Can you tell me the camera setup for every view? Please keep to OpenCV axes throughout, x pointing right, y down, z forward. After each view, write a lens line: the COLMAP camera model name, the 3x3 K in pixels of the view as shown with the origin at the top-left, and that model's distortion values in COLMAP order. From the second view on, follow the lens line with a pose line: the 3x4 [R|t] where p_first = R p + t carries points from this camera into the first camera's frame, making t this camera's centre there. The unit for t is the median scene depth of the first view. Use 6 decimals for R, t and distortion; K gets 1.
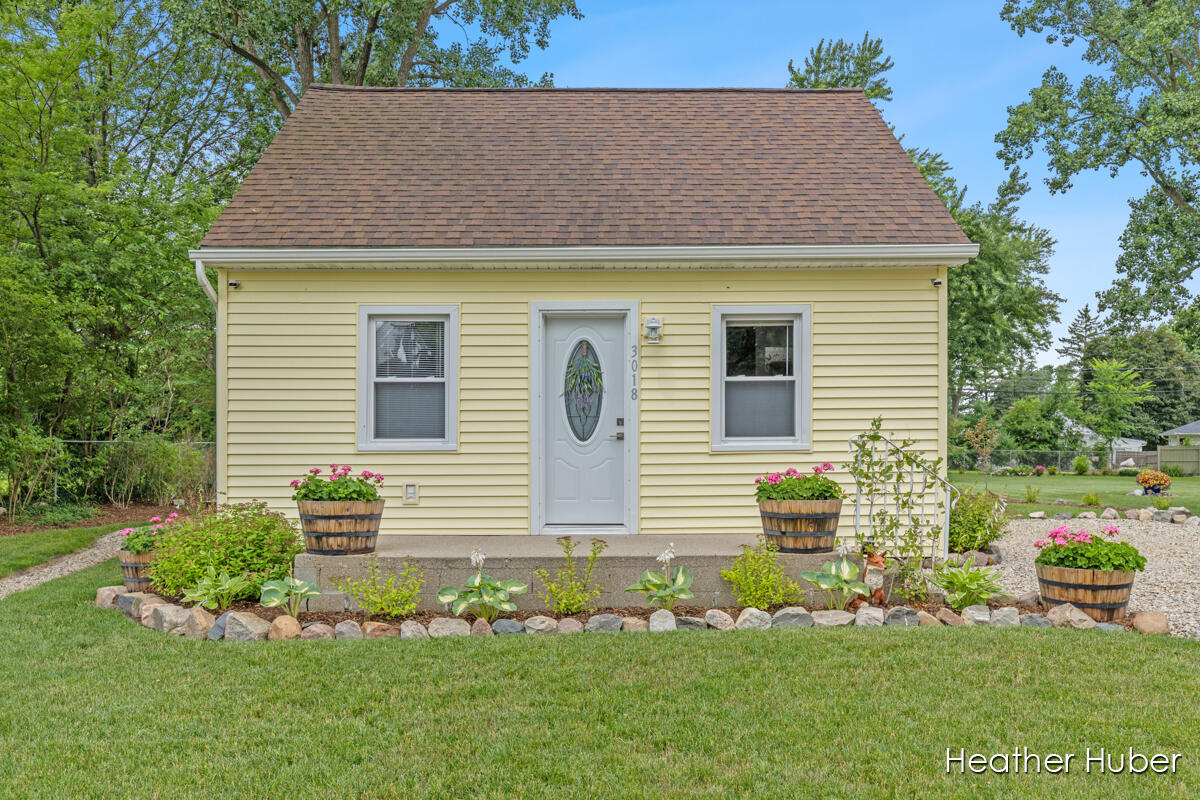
lens RADIAL K [[982.9, 0, 600.0], [0, 982.9, 400.0], [0, 0, 1]] dist [-0.012181, -0.002034]
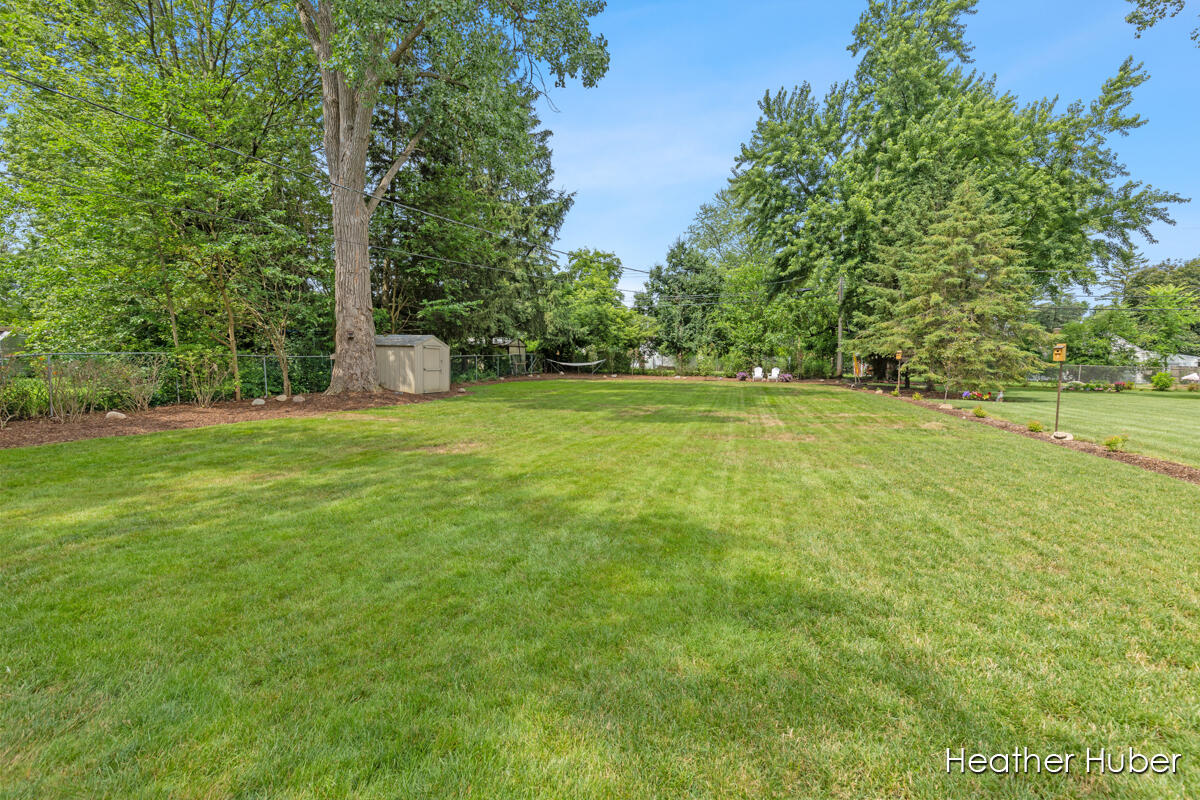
lens RADIAL K [[559.5, 0, 604.4], [0, 559.5, 383.3], [0, 0, 1]] dist [0.002578, 0.000001]
pose [[0.969624, 0.019845, -0.243795, 0.083467], [0.003275, 0.995561, 0.094064, 0.014741], [0.244579, -0.092005, 0.965254, 0.347908]]
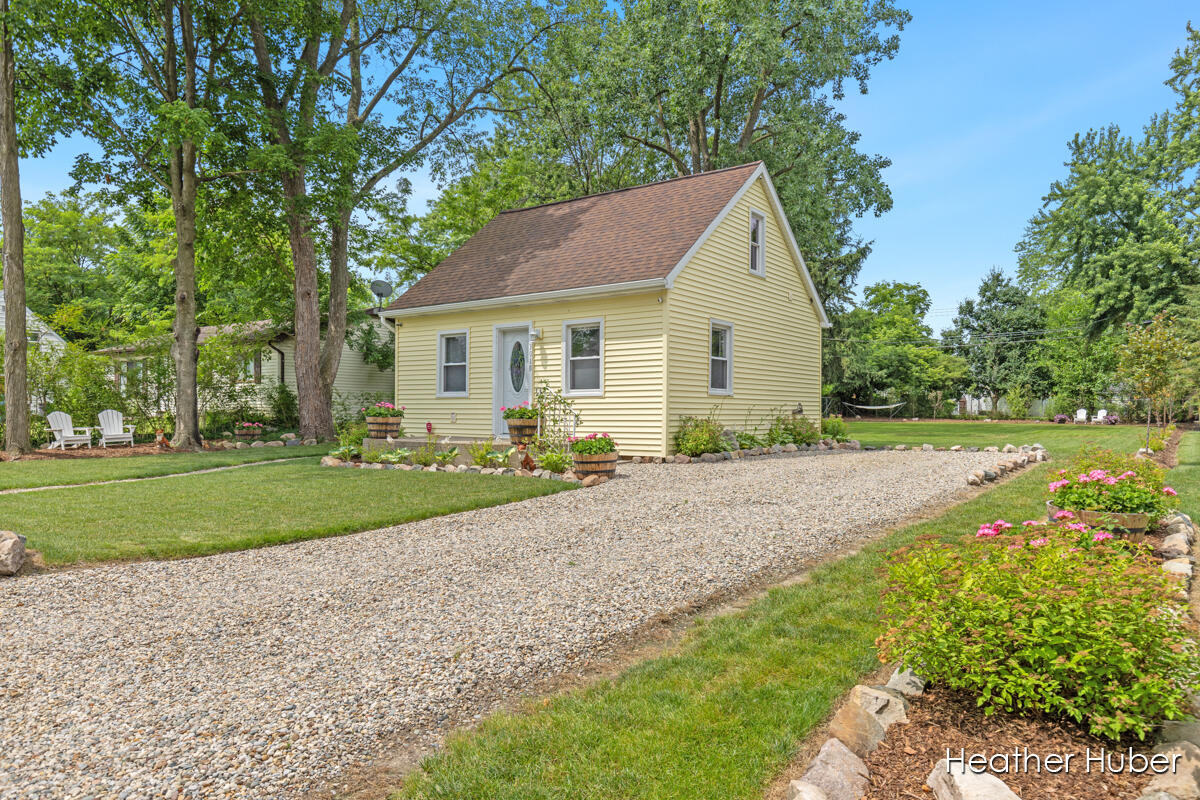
lens RADIAL K [[761.5, 0, 603.0], [0, 761.5, 418.6], [0, 0, 1]] dist [-0.005771, -0.002432]
pose [[0.799385, 0.012656, -0.600685, 0.205931], [0.028919, 0.997809, 0.059509, 0.001523], [0.600122, -0.064942, 0.797268, -0.027453]]
